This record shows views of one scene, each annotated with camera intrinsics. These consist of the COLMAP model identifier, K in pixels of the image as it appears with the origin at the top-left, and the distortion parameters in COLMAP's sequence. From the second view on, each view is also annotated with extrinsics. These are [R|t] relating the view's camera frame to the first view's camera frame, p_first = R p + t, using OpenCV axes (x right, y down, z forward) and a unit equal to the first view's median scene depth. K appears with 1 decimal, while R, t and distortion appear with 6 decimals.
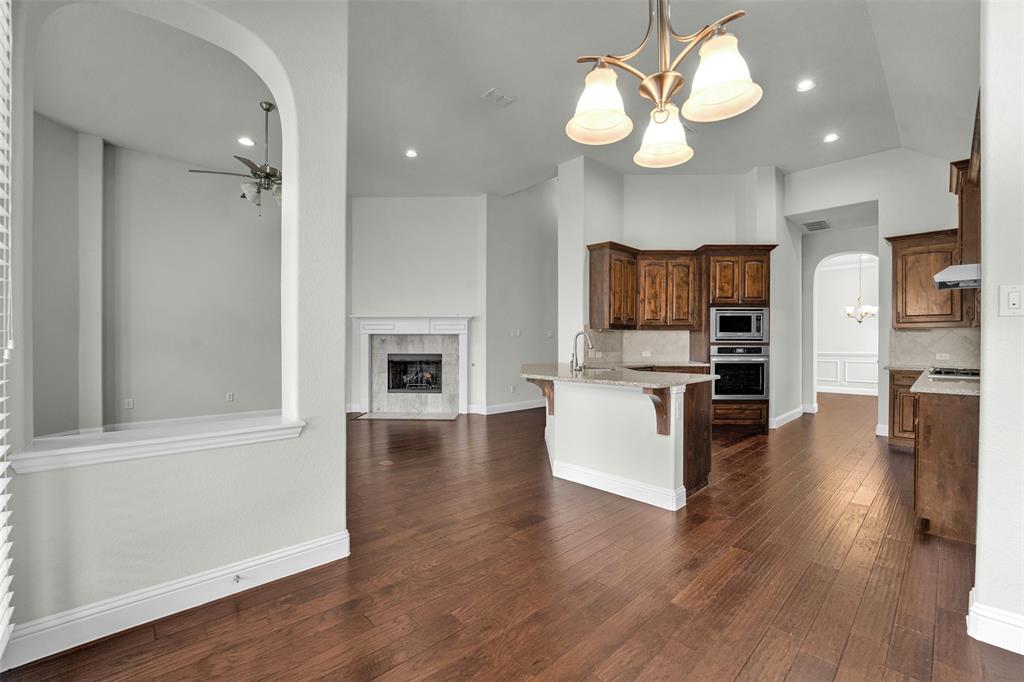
lens RADIAL K [[424.0, 0, 520.1], [0, 424.0, 338.5], [0, 0, 1]] dist [-0.016876, -0.000072]
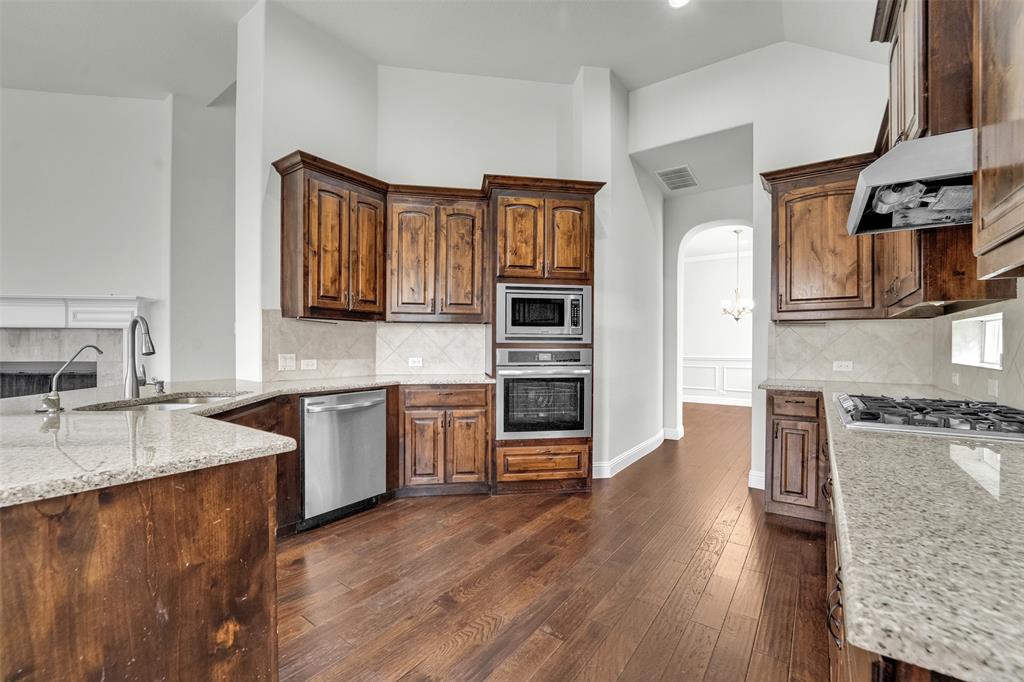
lens RADIAL K [[436.0, 0, 512.0], [0, 436.0, 341.0], [0, 0, 1]] dist [-0.021101, -0.000043]
pose [[0.982883, 0.004190, 0.184184, 0.360001], [-0.004518, 0.999989, 0.001361, 0.005895], [-0.184177, -0.002170, 0.982891, 0.402603]]
